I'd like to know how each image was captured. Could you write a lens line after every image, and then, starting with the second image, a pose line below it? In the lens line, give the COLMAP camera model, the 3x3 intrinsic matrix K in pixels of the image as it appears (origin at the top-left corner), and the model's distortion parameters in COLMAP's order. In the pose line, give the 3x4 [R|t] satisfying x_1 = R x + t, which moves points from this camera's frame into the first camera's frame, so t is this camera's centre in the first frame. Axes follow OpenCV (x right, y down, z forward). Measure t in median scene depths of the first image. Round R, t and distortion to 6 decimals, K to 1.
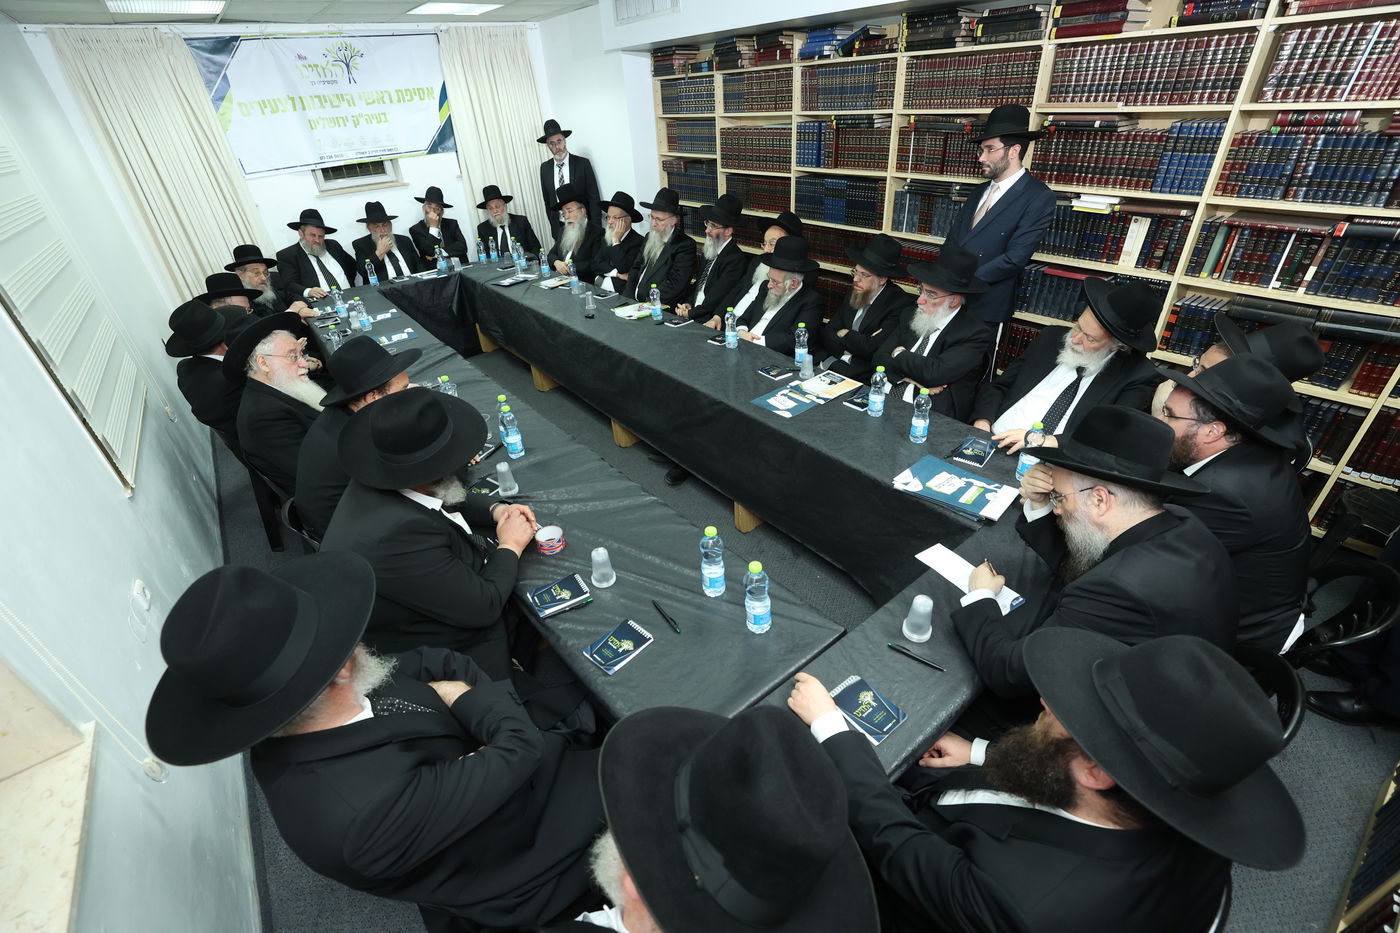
lens RADIAL K [[595.6, 0, 675.7], [0, 595.6, 459.4], [0, 0, 1]] dist [-0.030565, 0.007220]
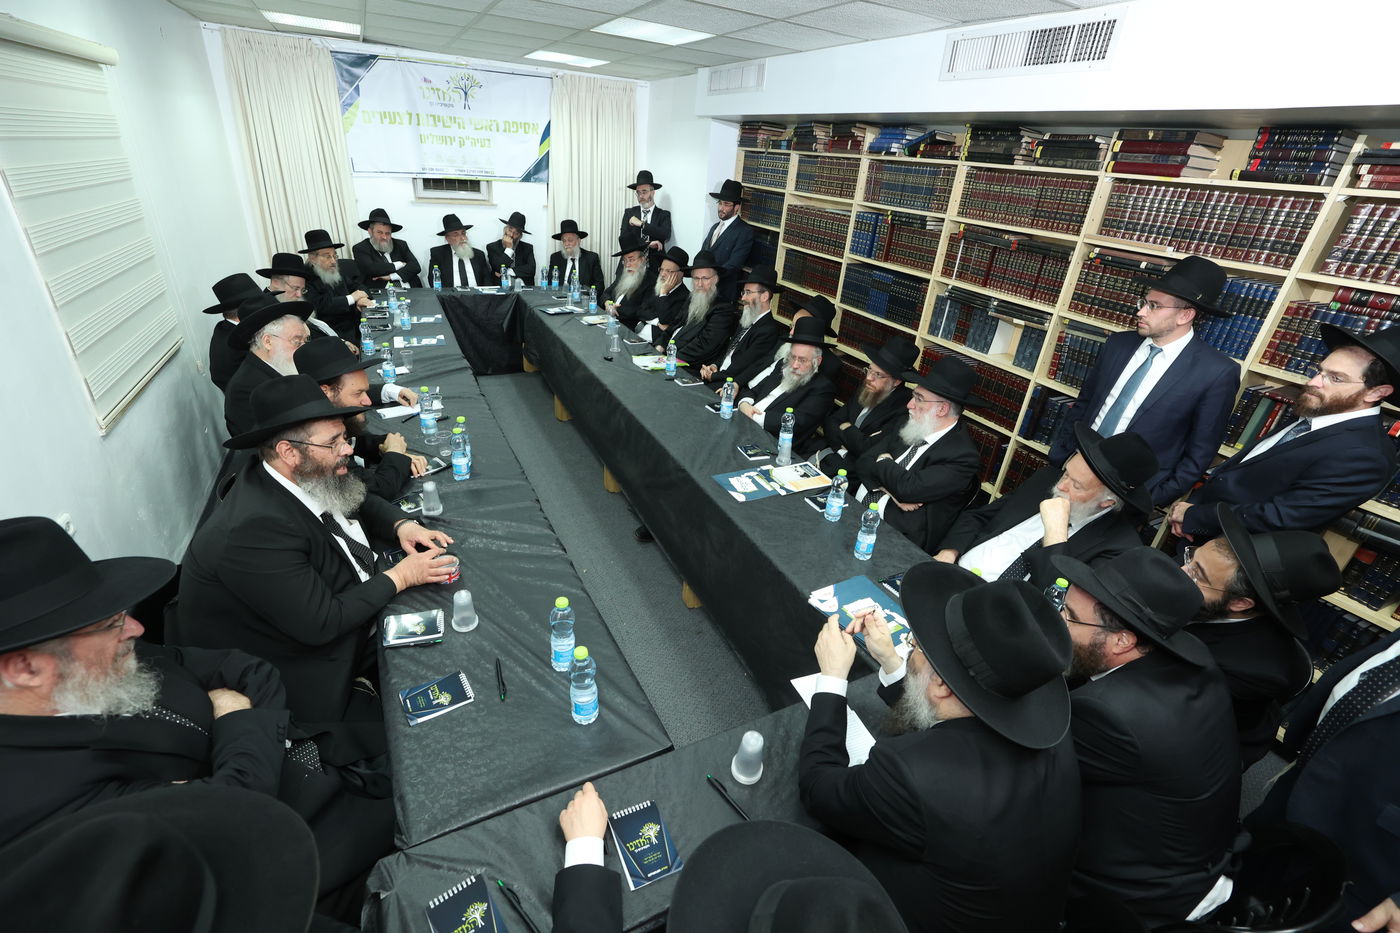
lens RADIAL K [[595.6, 0, 695.3], [0, 595.6, 451.3], [0, 0, 1]] dist [-0.030565, 0.007220]
pose [[0.970056, 0.212949, -0.116810, 0.171043], [-0.222867, 0.971597, -0.079562, -0.044814], [0.096550, 0.103213, 0.989962, 0.031769]]
